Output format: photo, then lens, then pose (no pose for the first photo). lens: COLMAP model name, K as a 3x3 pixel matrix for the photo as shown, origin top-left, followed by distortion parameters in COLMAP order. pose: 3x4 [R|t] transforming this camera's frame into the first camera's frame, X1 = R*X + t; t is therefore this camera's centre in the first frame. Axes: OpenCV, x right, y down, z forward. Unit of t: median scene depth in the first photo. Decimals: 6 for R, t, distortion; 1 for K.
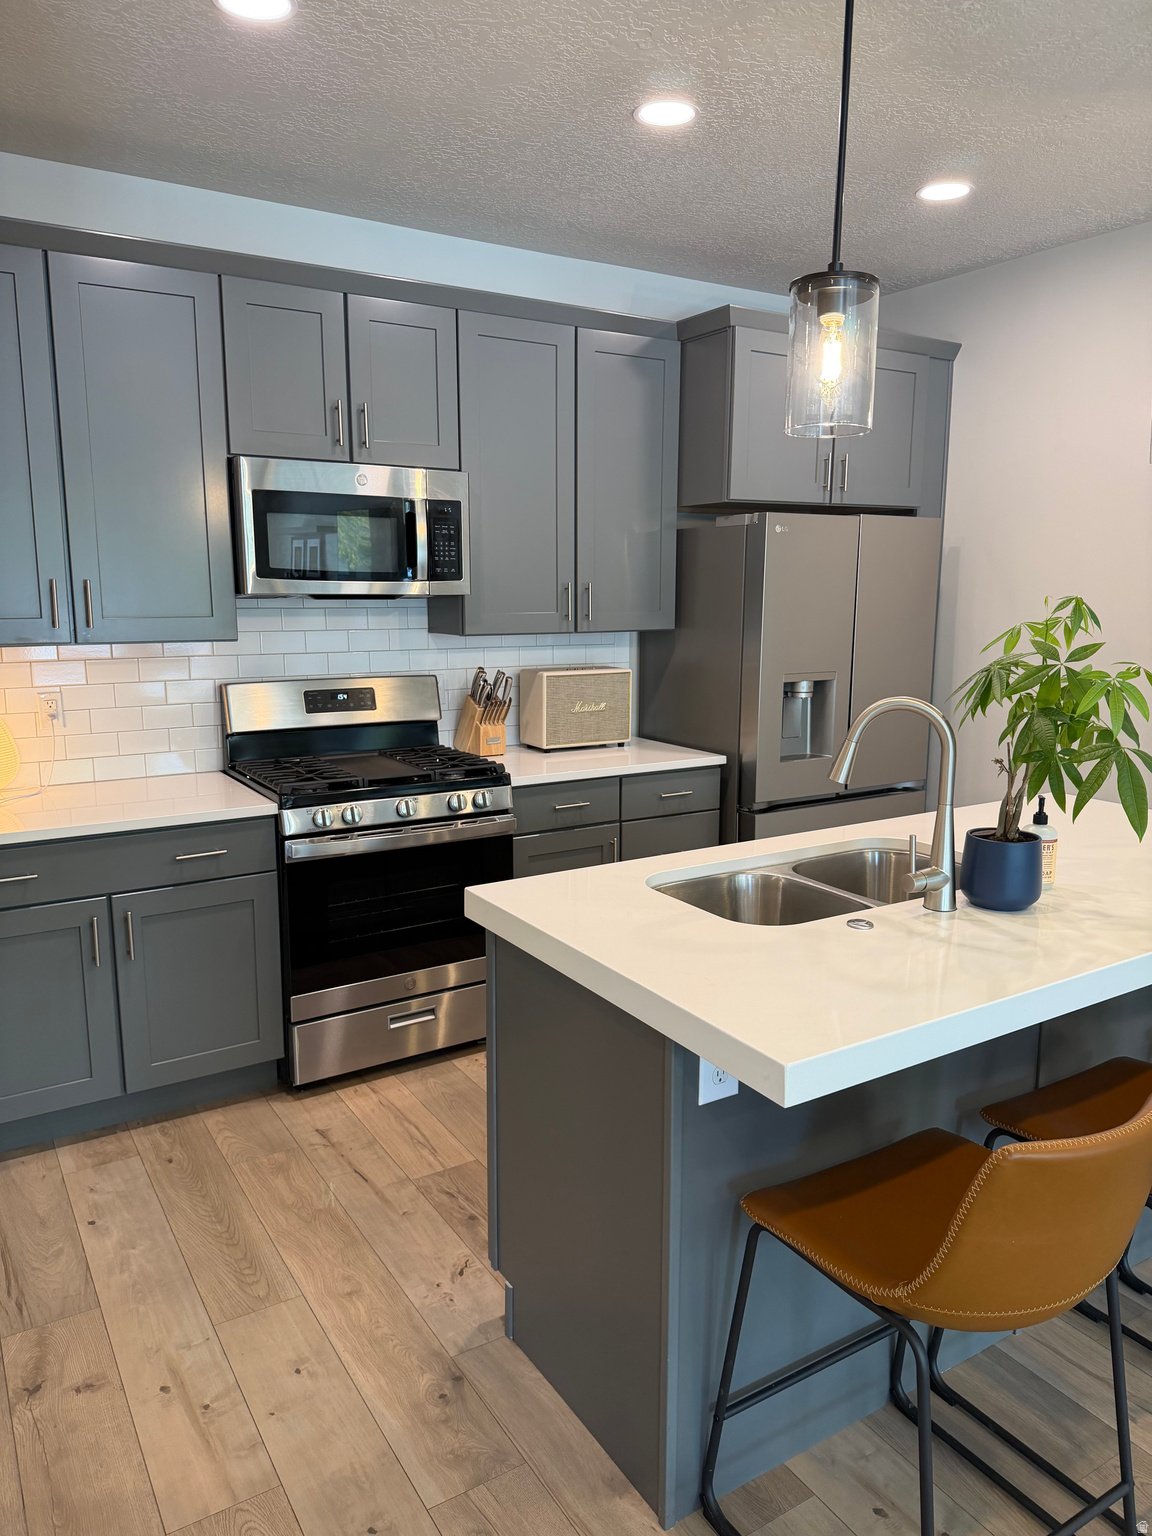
lens RADIAL K [[1078.5, 0, 581.2], [0, 1078.5, 763.6], [0, 0, 1]] dist [0.049320, -0.053211]
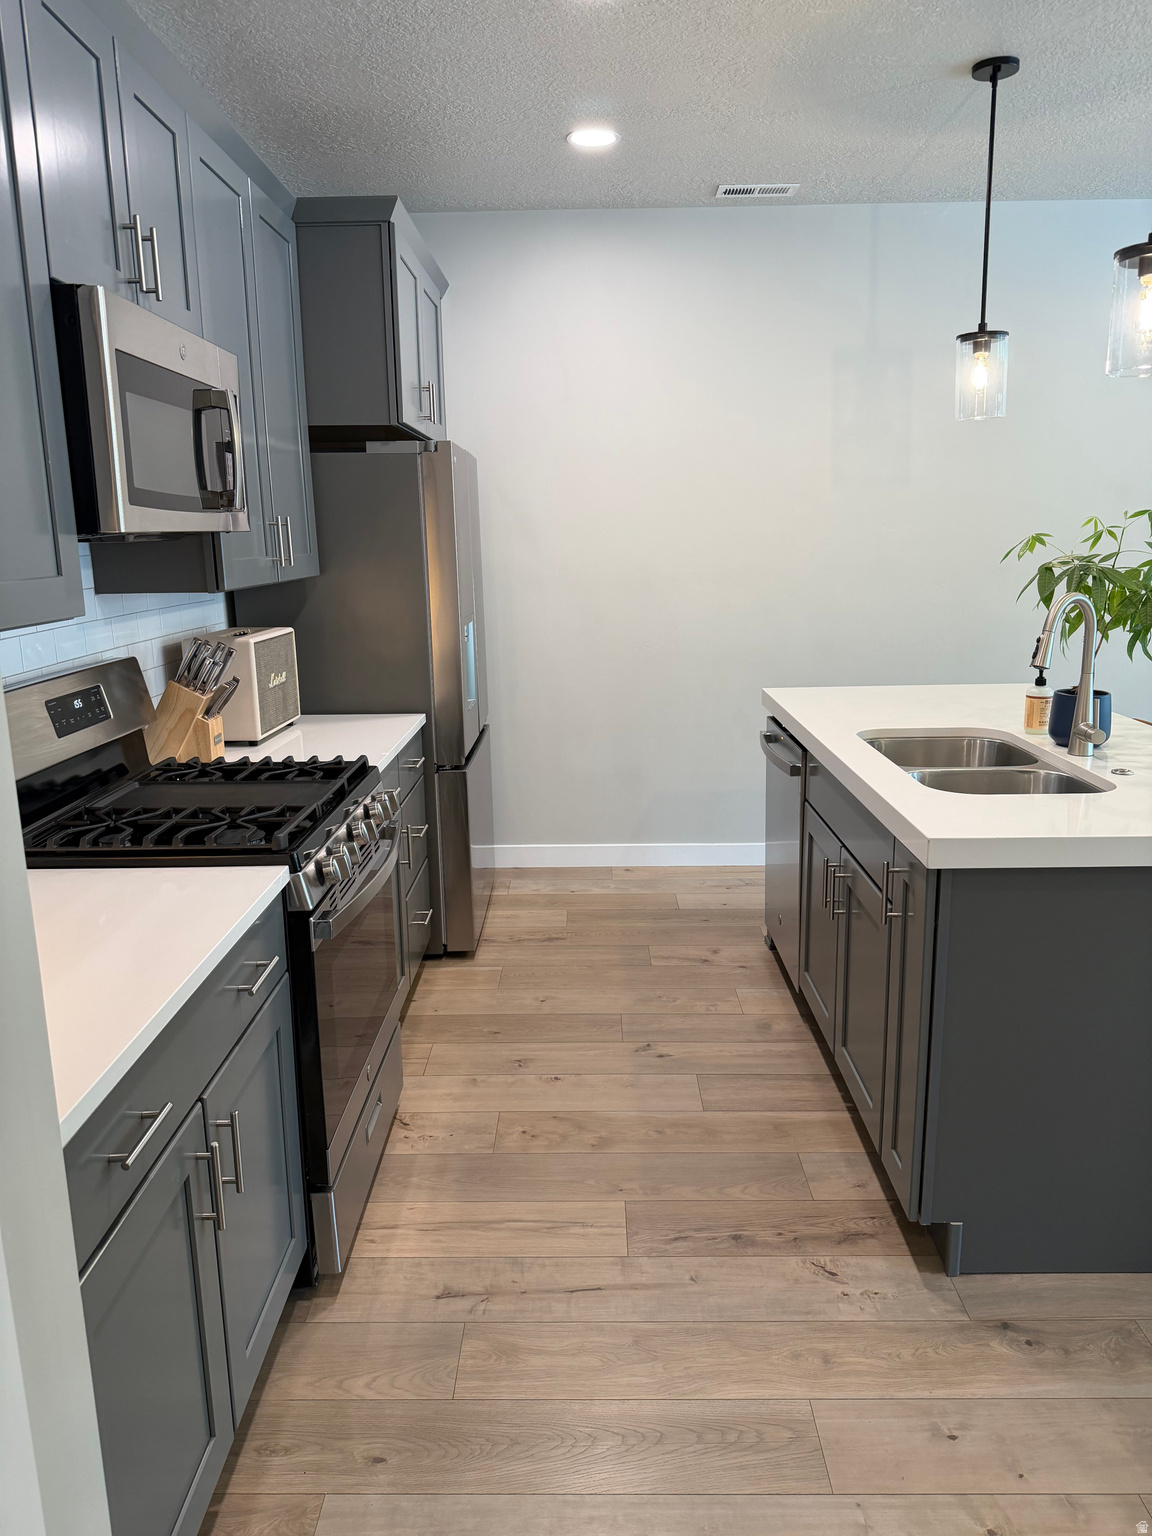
lens RADIAL K [[1078.5, 0, 568.6], [0, 1078.5, 767.0], [0, 0, 1]] dist [0.049320, -0.053211]
pose [[0.554089, -0.192486, 0.809898, -0.723906], [0.174214, 0.978169, 0.113291, -0.060286], [-0.814024, 0.078322, 0.575527, 0.527559]]
